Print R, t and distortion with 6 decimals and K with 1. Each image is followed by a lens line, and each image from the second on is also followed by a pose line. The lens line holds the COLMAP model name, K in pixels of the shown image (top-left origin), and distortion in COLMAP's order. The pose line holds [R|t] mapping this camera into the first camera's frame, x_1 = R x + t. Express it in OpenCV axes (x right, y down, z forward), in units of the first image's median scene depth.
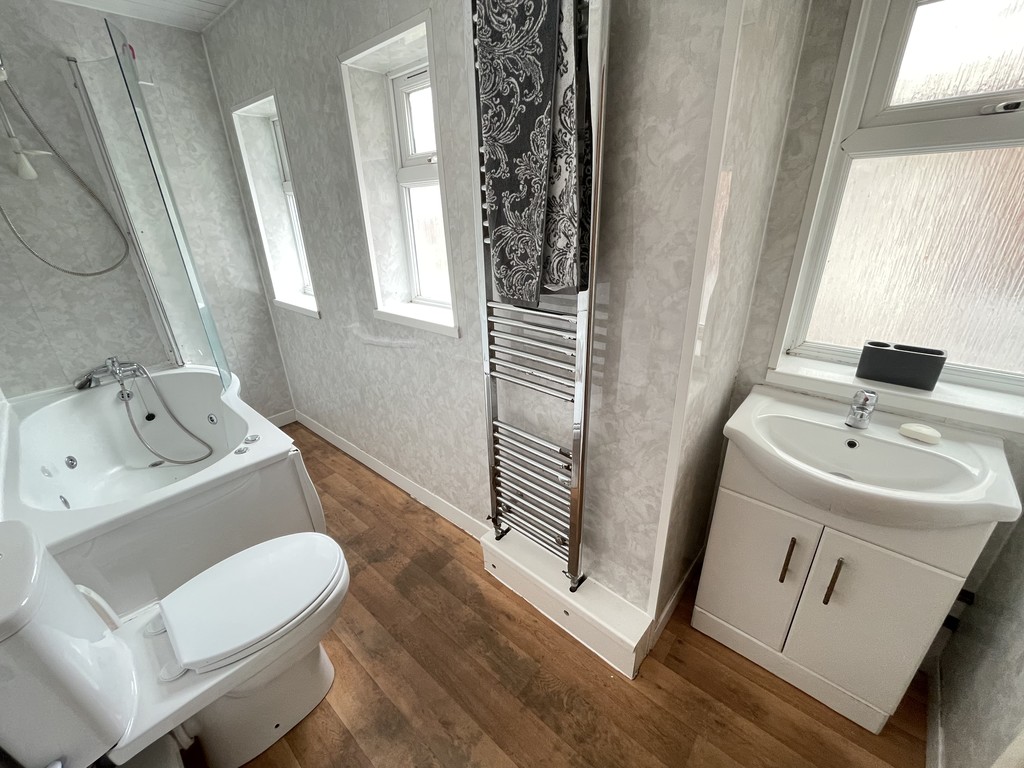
lens RADIAL K [[414.4, 0, 513.4], [0, 414.4, 382.2], [0, 0, 1]] dist [0.000748, -0.000297]
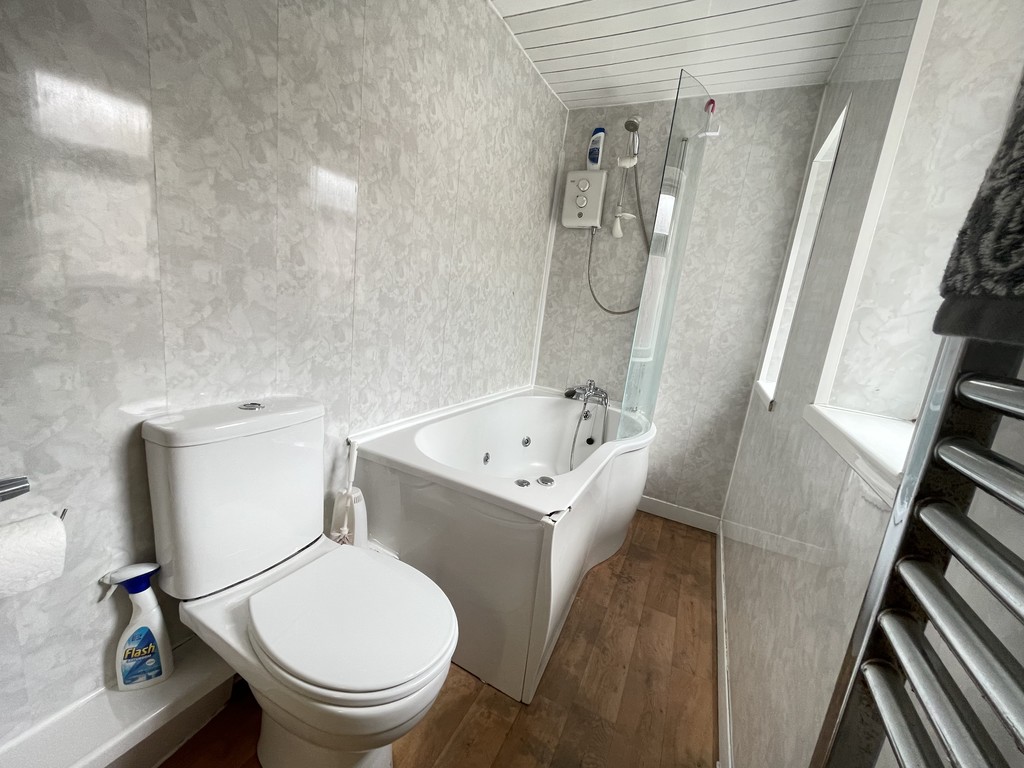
lens RADIAL K [[414.4, 0, 513.4], [0, 414.4, 382.2], [0, 0, 1]] dist [0.000748, -0.000297]
pose [[0.250491, 0.241068, -0.937625, 0.060024], [-0.487133, 0.868349, 0.093117, -0.063533], [0.836633, 0.433423, 0.334946, 0.486593]]
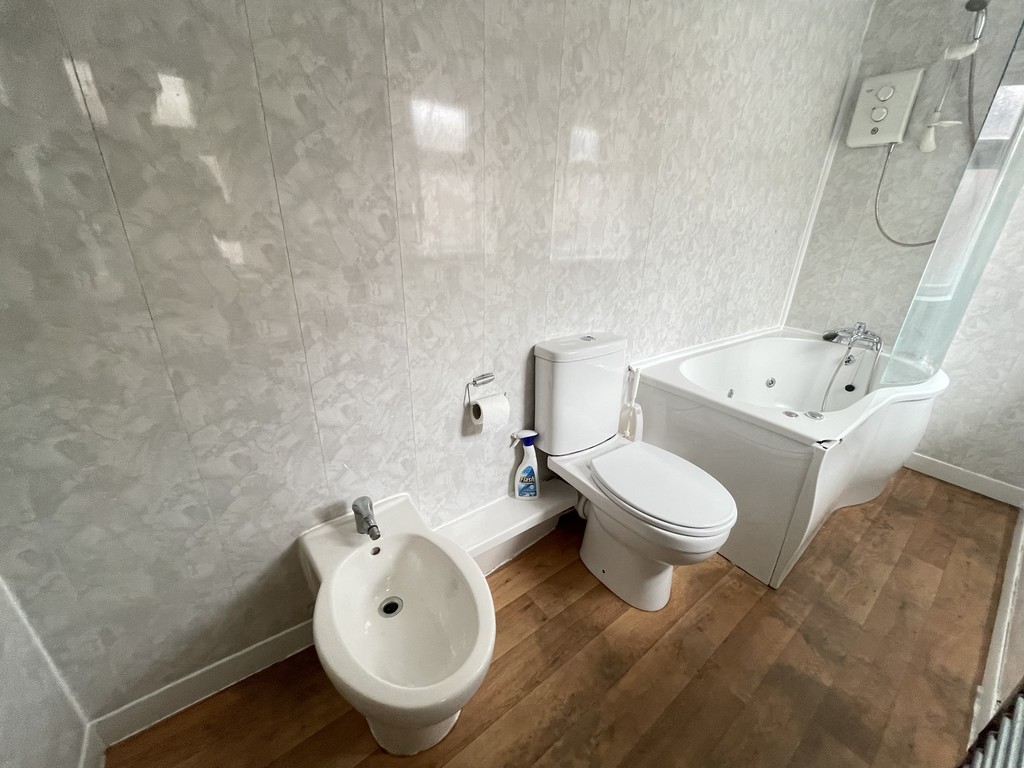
lens RADIAL K [[414.4, 0, 510.6], [0, 414.4, 384.3], [0, 0, 1]] dist [-0.002942, -0.000460]
pose [[-0.205923, 0.388409, -0.898184, 0.247600], [-0.405083, 0.801687, 0.439552, -0.038462], [0.890788, 0.454353, -0.007748, 0.314222]]
